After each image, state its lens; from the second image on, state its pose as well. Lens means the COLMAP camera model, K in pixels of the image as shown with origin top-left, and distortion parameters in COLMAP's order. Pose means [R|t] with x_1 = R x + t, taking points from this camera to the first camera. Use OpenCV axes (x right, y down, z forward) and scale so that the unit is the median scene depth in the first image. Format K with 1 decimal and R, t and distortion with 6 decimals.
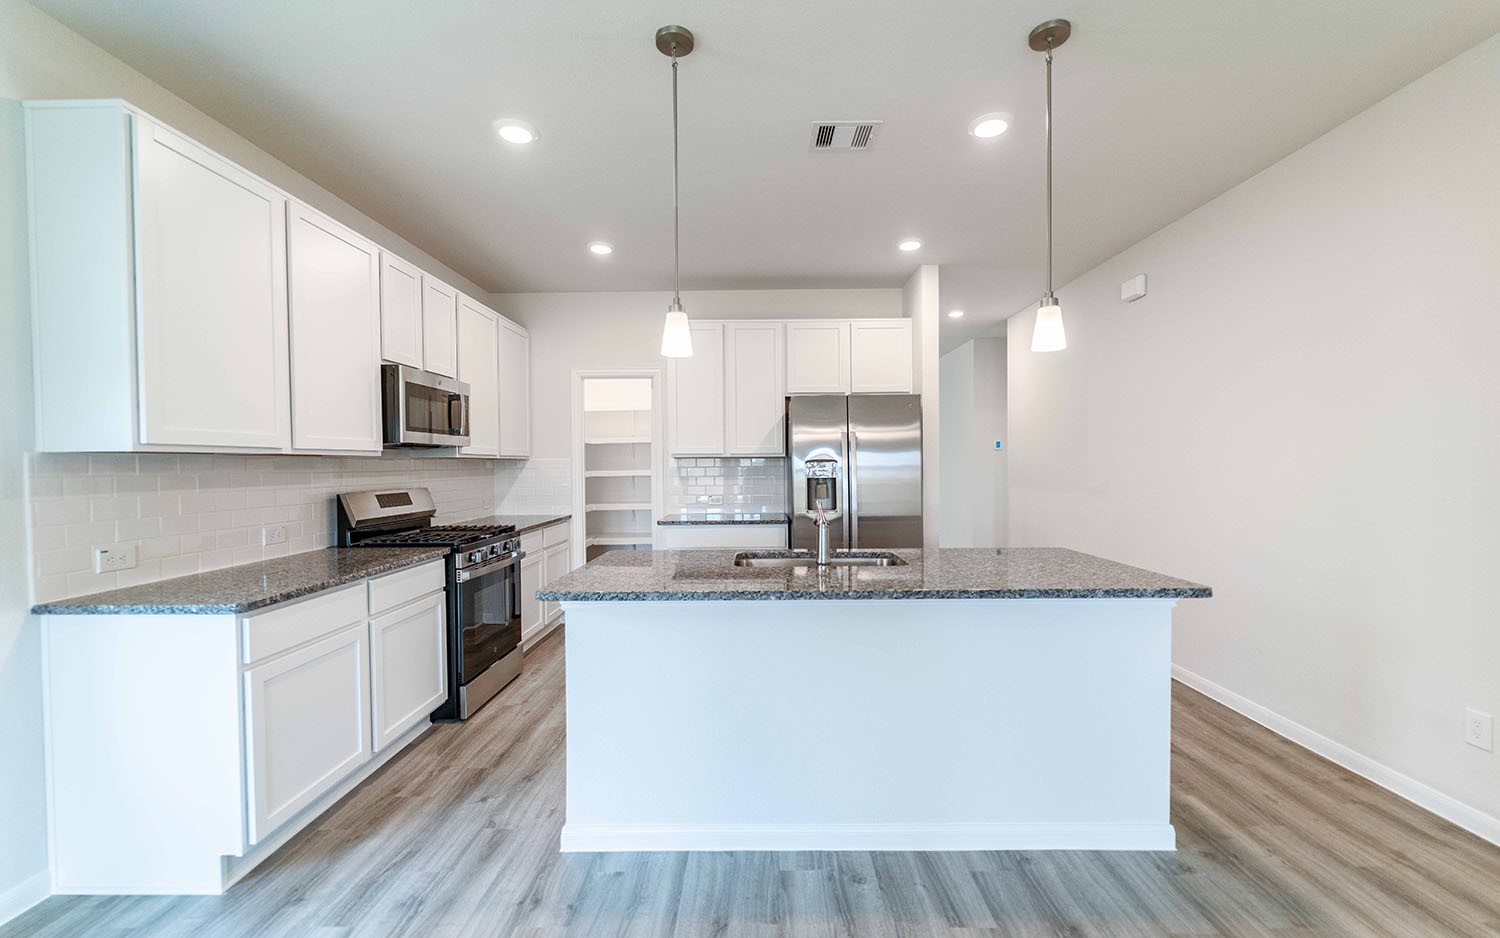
lens RADIAL K [[605.5, 0, 753.2], [0, 605.5, 474.5], [0, 0, 1]] dist [-0.000982, -0.000500]
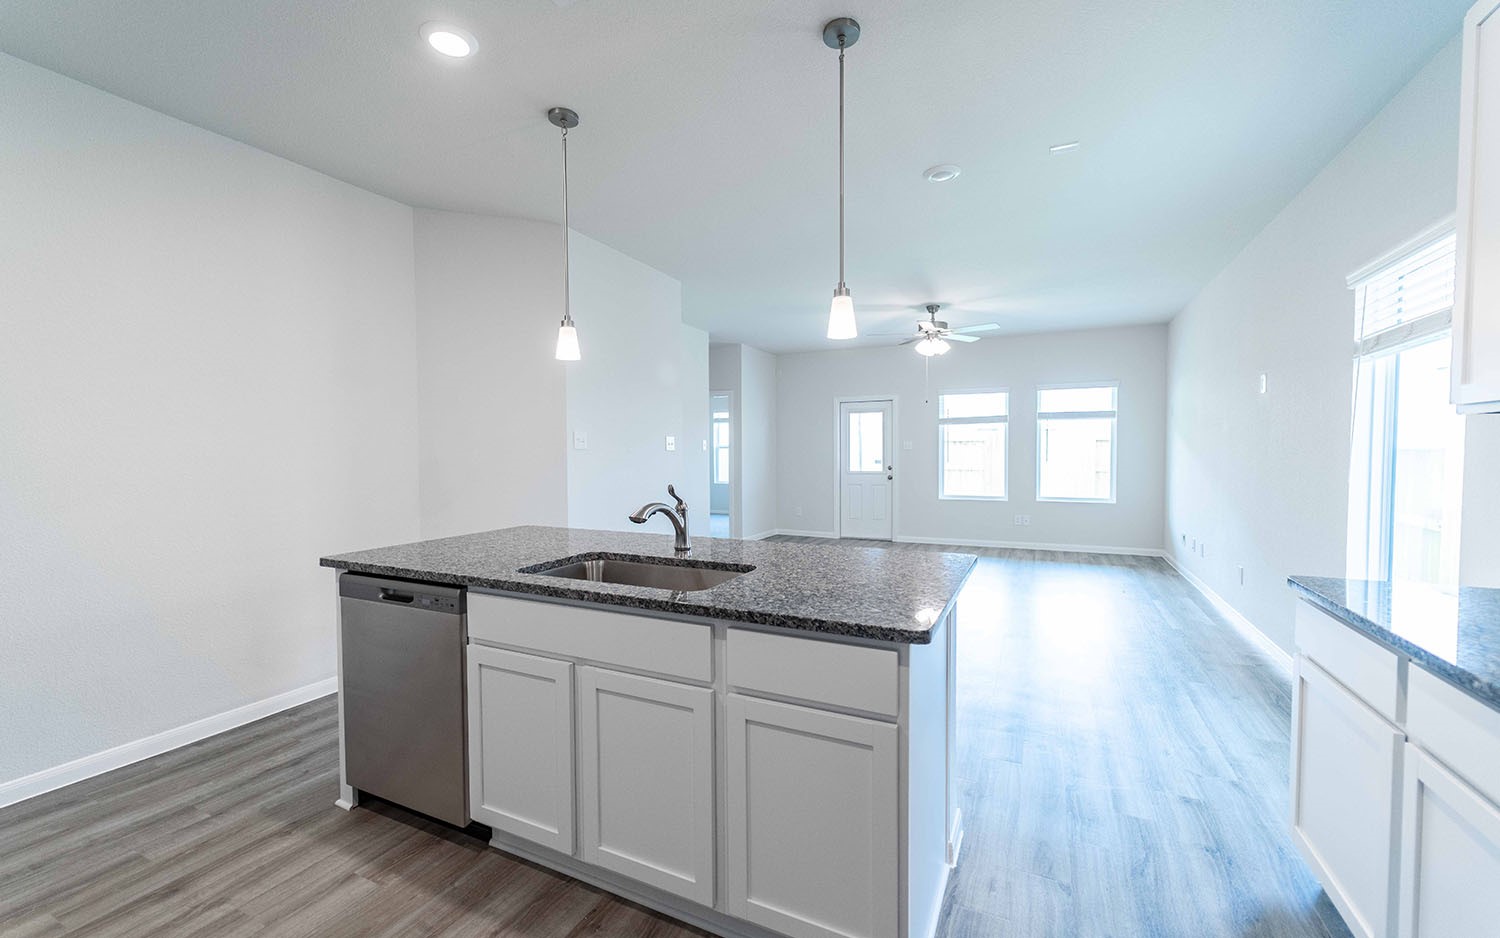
lens RADIAL K [[605.5, 0, 753.2], [0, 605.5, 474.5], [0, 0, 1]] dist [-0.000982, -0.000500]
pose [[-0.906420, -0.003905, 0.422360, -0.283148], [0.020121, 0.998423, 0.052411, -0.011830], [-0.421898, 0.056005, -0.904912, 1.343195]]
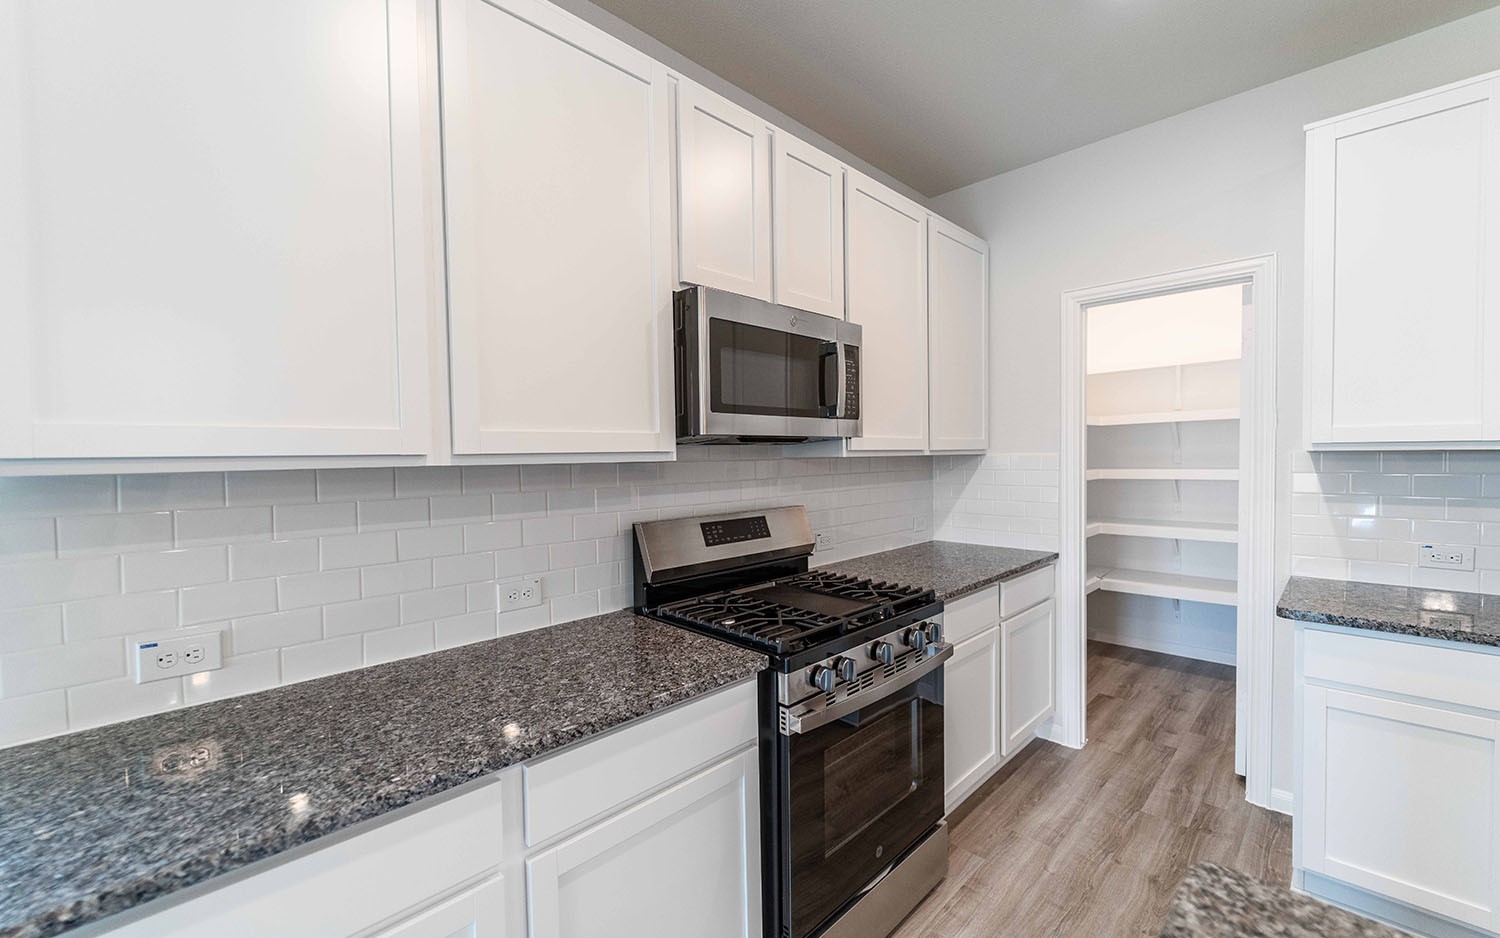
lens RADIAL K [[606.5, 0, 750.9], [0, 606.5, 473.5], [0, 0, 1]] dist [-0.001088, -0.000162]
pose [[0.714474, 0.017757, -0.699437, -0.182918], [-0.003042, 0.999747, 0.022273, -0.031324], [0.699656, -0.013786, 0.714347, 0.652337]]
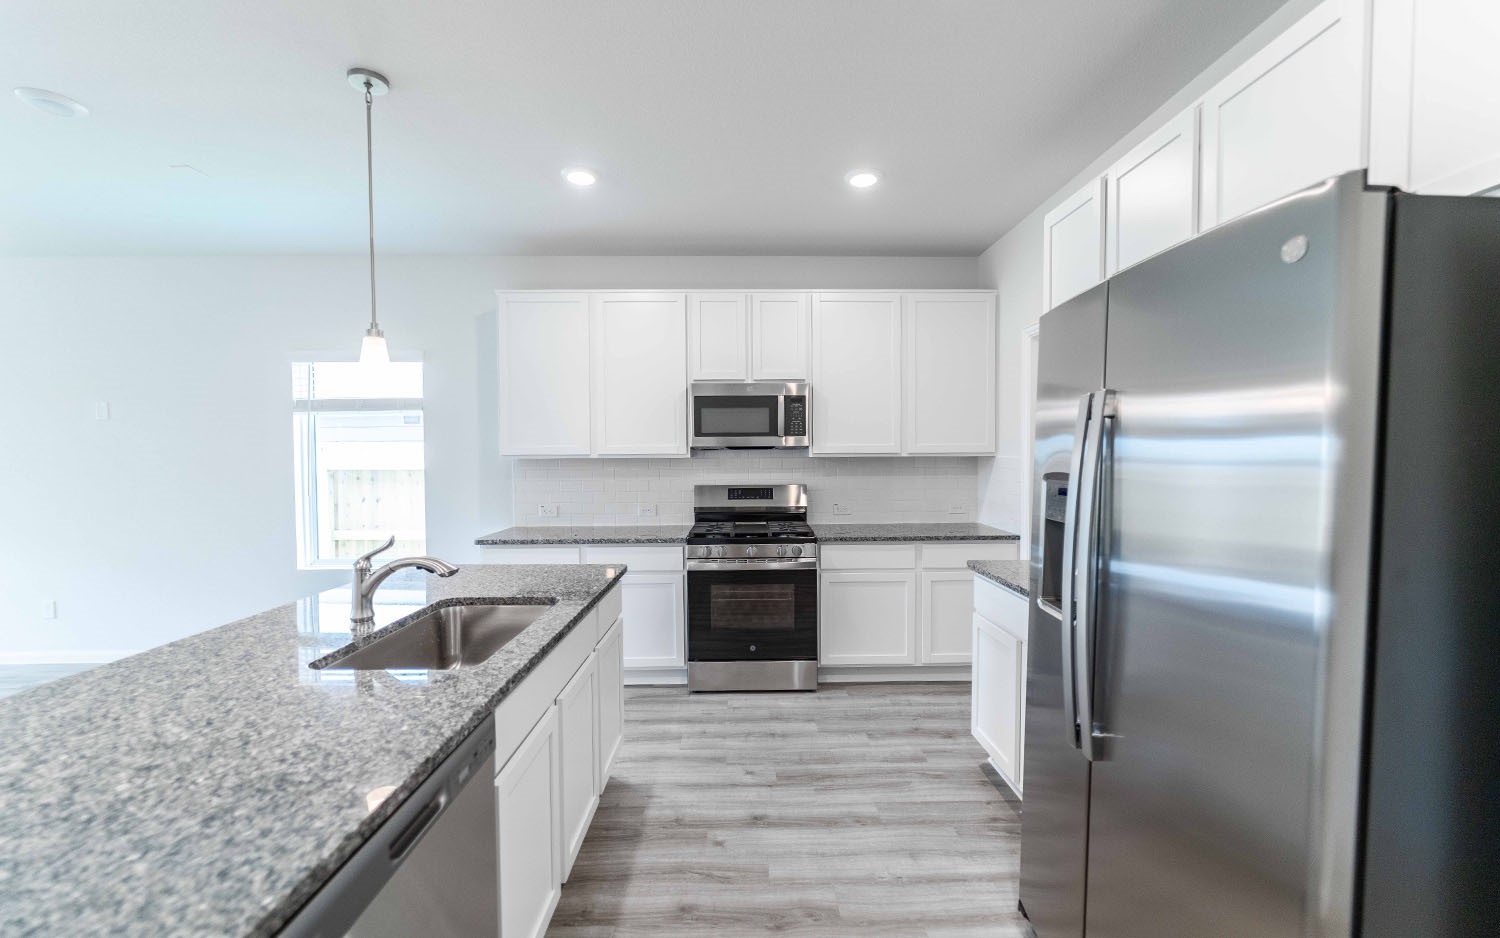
lens RADIAL K [[605.5, 0, 753.2], [0, 605.5, 474.5], [0, 0, 1]] dist [-0.000982, -0.000500]
pose [[0.030668, 0.042881, -0.998609, 0.647167], [-0.012800, 0.999014, 0.042505, -0.050655], [0.999448, 0.011479, 0.031187, 1.086115]]
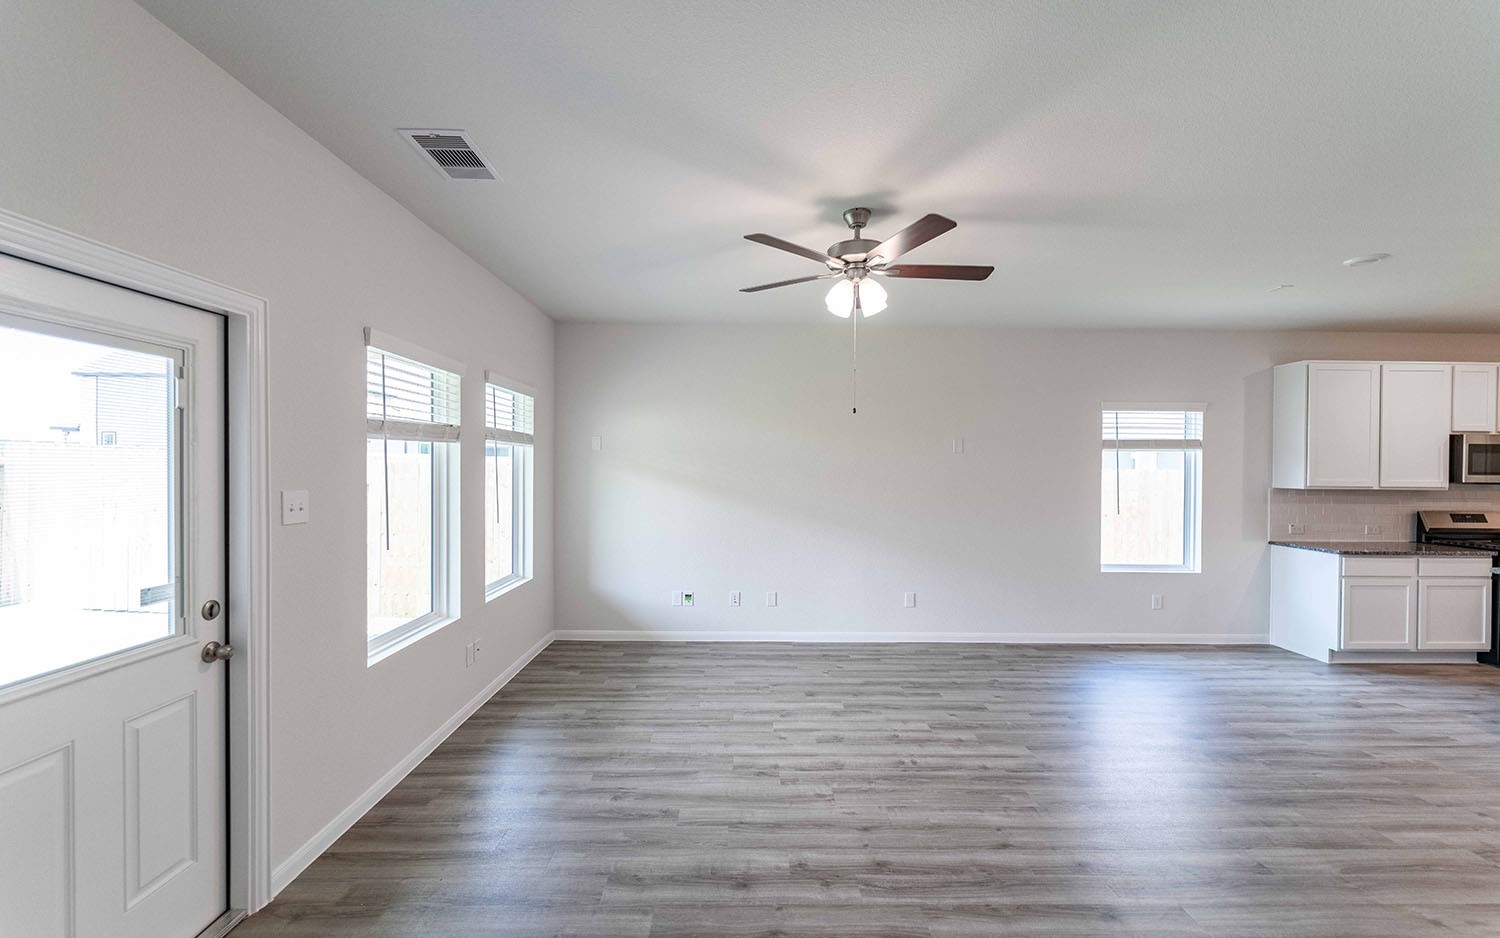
lens RADIAL K [[606.5, 0, 750.9], [0, 606.5, 473.5], [0, 0, 1]] dist [-0.001088, -0.000162]
pose [[0.022586, 0.019154, -0.999561, 0.978230], [-0.027657, 0.999446, 0.018527, -0.053639], [0.999362, 0.027226, 0.023103, -0.924419]]
